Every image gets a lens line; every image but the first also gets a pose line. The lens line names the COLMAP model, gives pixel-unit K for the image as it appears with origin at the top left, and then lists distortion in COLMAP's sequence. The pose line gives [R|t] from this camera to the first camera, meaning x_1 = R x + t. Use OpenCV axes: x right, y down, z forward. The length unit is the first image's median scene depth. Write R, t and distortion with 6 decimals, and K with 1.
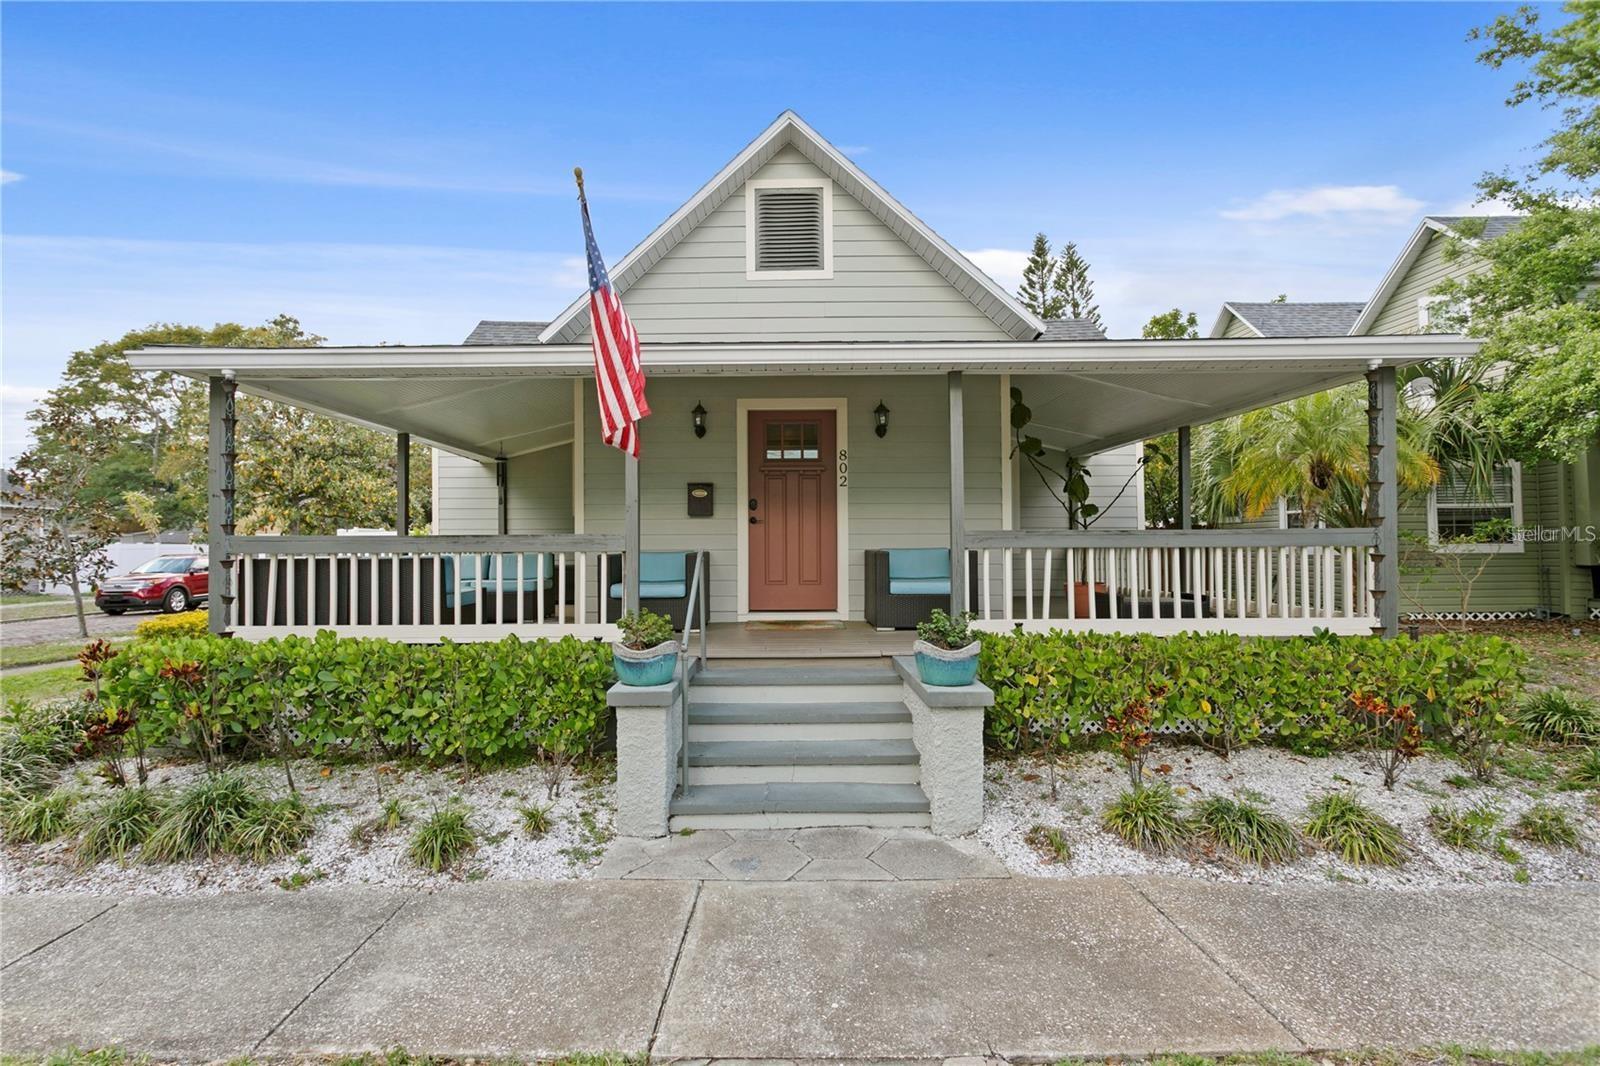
lens RADIAL K [[770.6, 0, 774.2], [0, 770.6, 532.4], [0, 0, 1]] dist [0.011939, 0.001149]
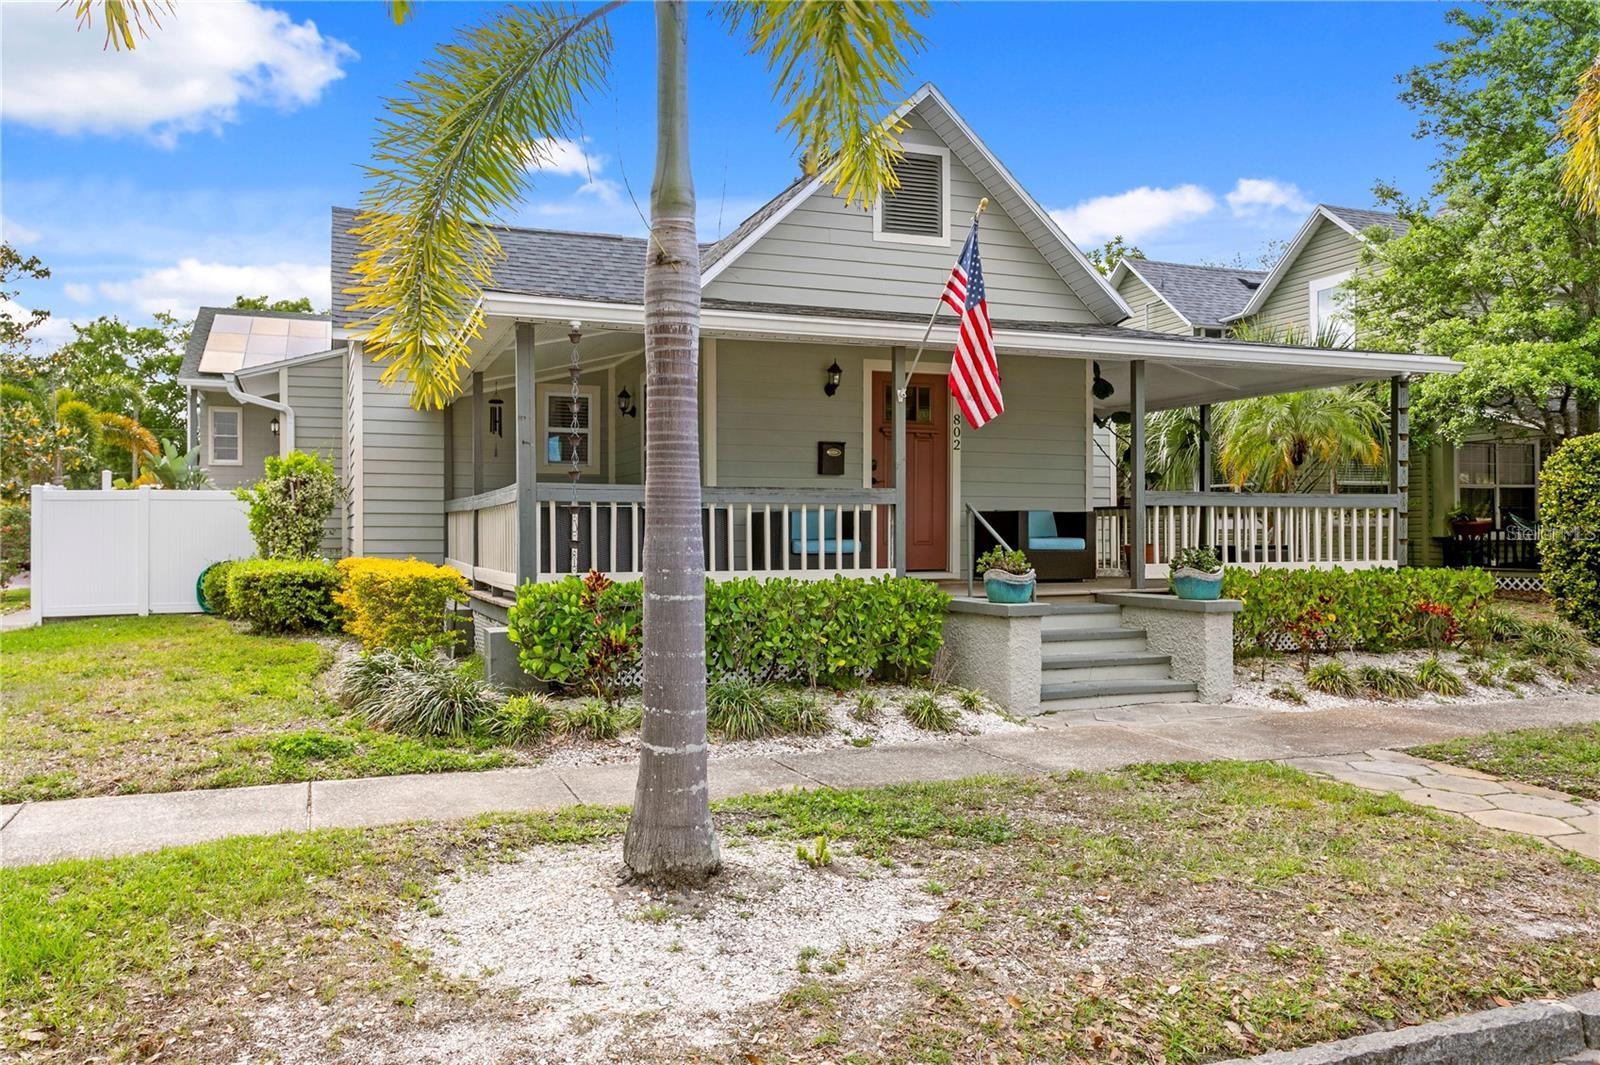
lens RADIAL K [[1170.7, 0, 800.0], [0, 1170.7, 532.5], [0, 0, 1]] dist [0.031854, 0.000773]
pose [[0.929953, 0.005738, 0.367634, -0.685538], [-0.011379, 0.999848, 0.013178, 0.032460], [-0.367503, -0.016438, 0.929877, -0.385286]]
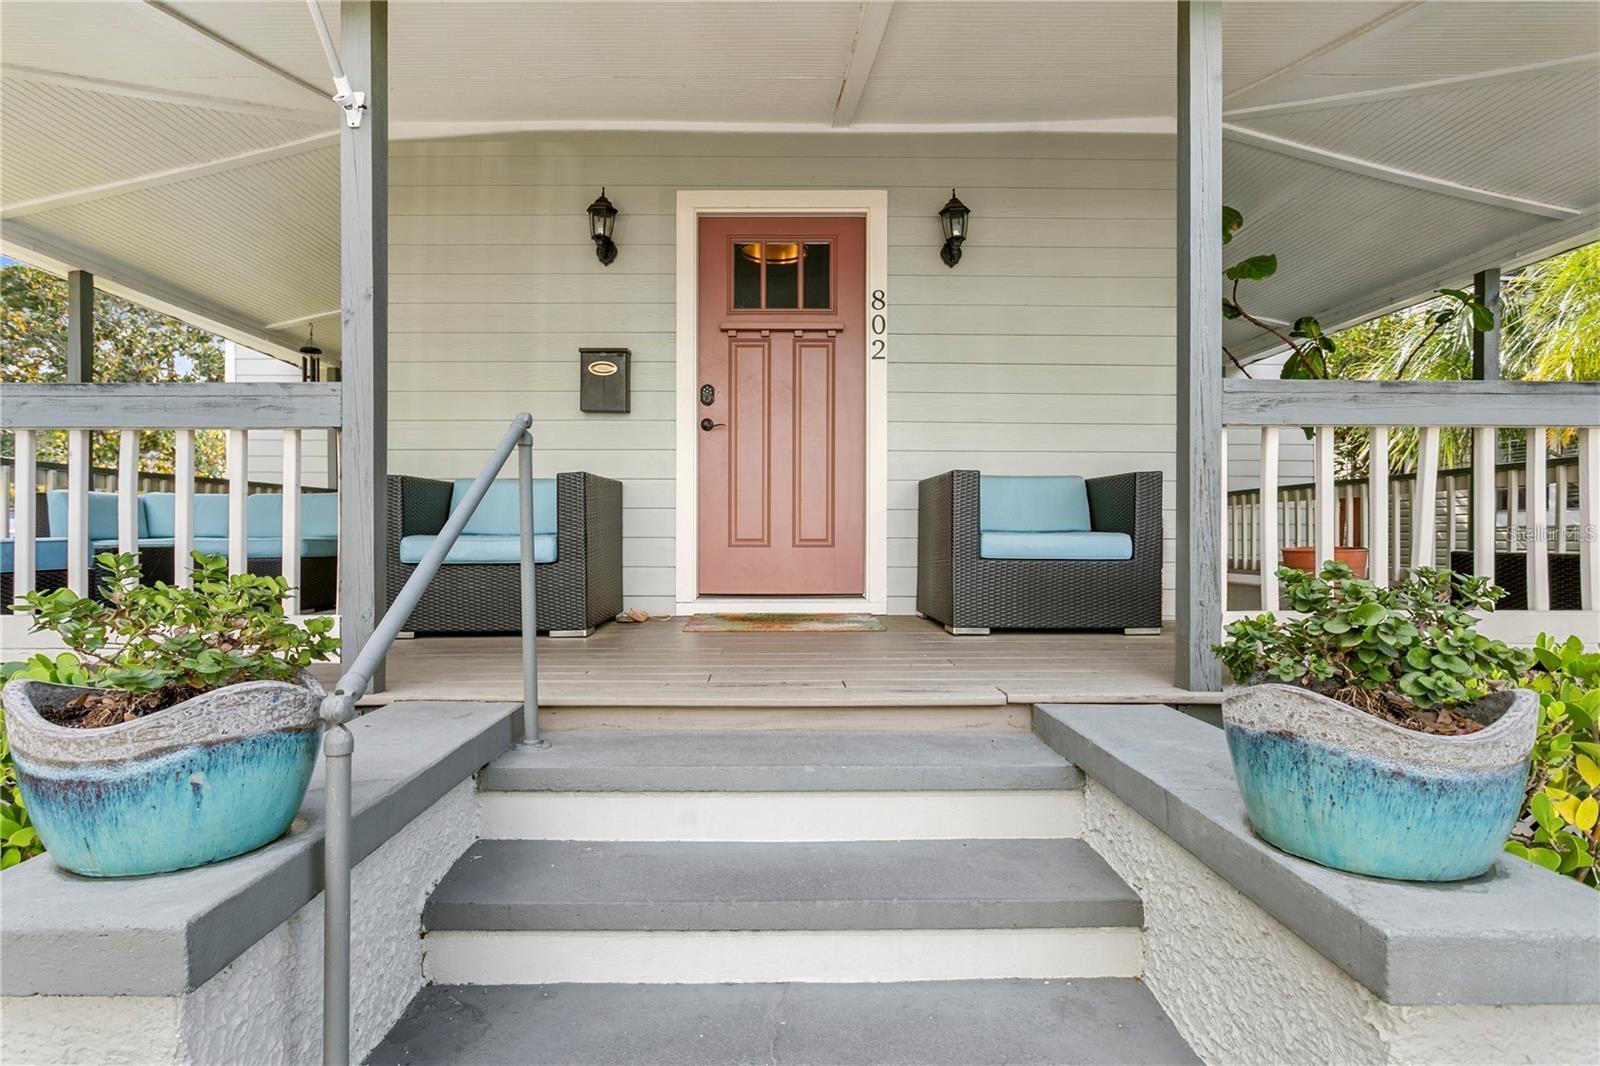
lens RADIAL K [[841.2, 0, 800.0], [0, 841.2, 533.0], [0, 0, 1]] dist [-0.005842, -0.001260]
pose [[0.999130, 0.009708, 0.040564, 0.014021], [-0.010170, 0.999885, 0.011206, 0.052196], [-0.040450, -0.011608, 0.999114, 0.425842]]
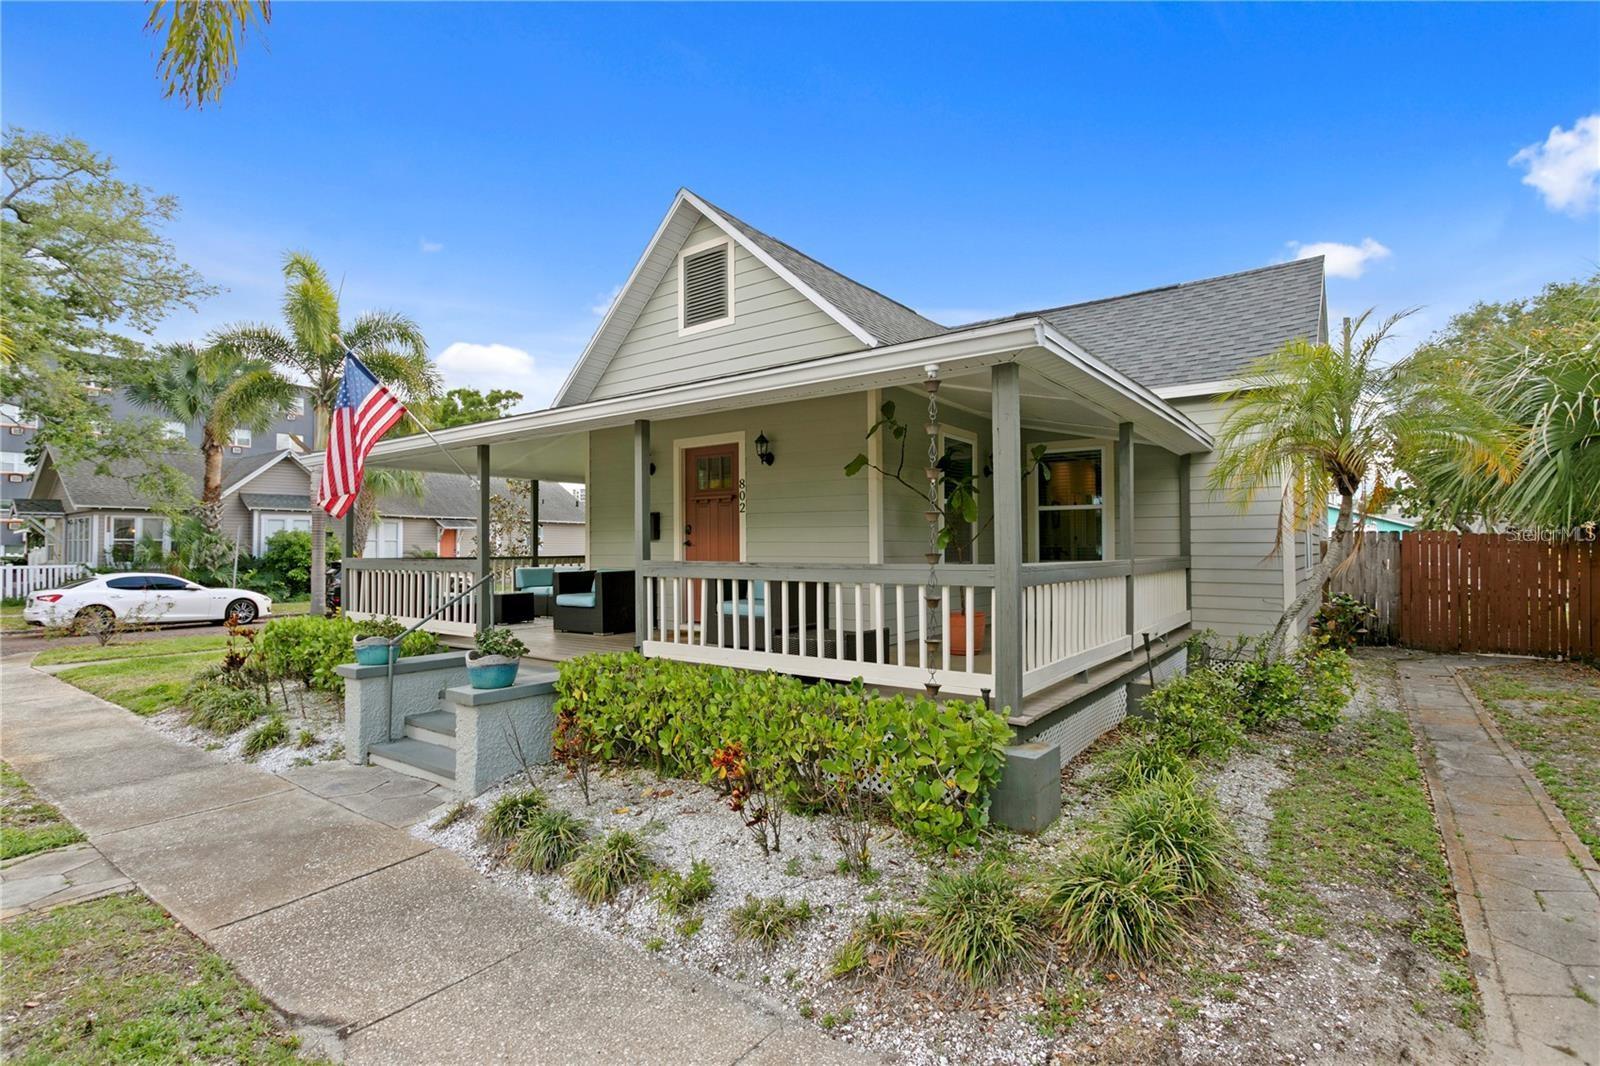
lens RADIAL K [[770.6, 0, 774.2], [0, 770.6, 532.4], [0, 0, 1]] dist [0.011939, 0.001149]
pose [[0.801661, -0.003966, -0.597766, 0.777087], [0.004163, 0.999991, -0.001052, -0.033771], [0.597764, -0.001645, 0.801670, 0.159442]]
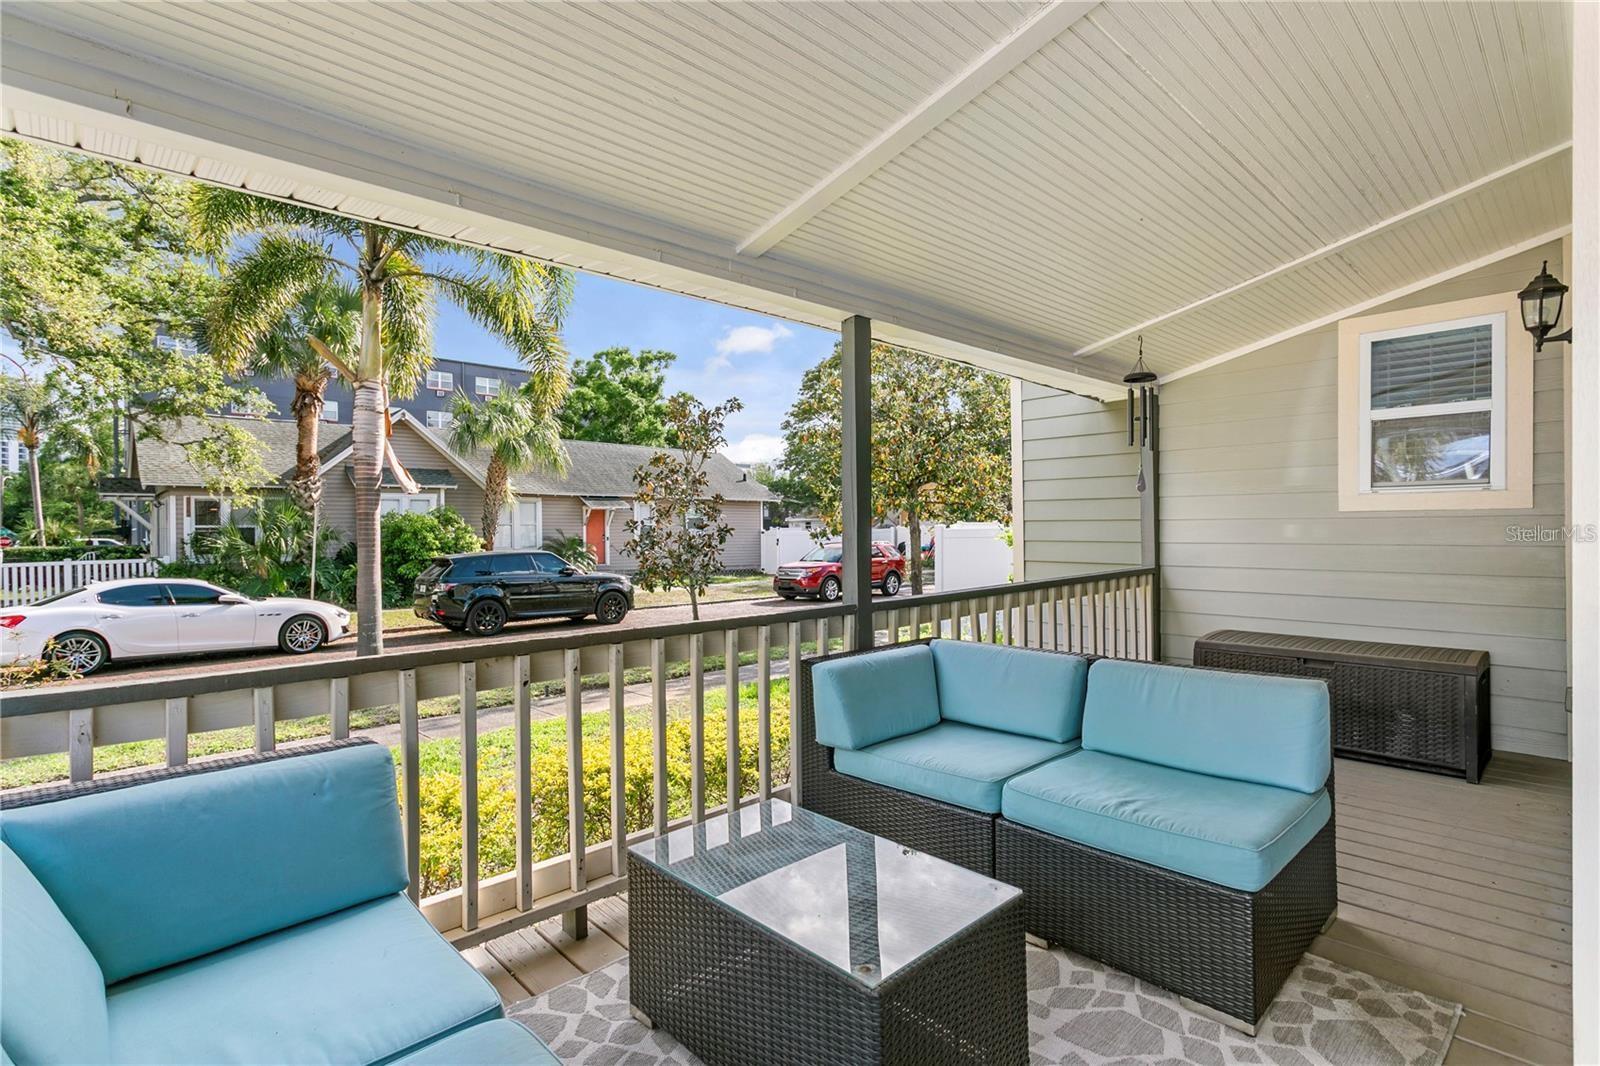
lens RADIAL K [[770.6, 0, 774.2], [0, 770.6, 532.4], [0, 0, 1]] dist [0.011939, 0.001149]
pose [[0.683377, 0.008747, -0.730013, -0.253876], [0.012270, 0.999649, 0.023465, -0.035720], [0.729962, -0.024992, 0.683030, 0.790942]]
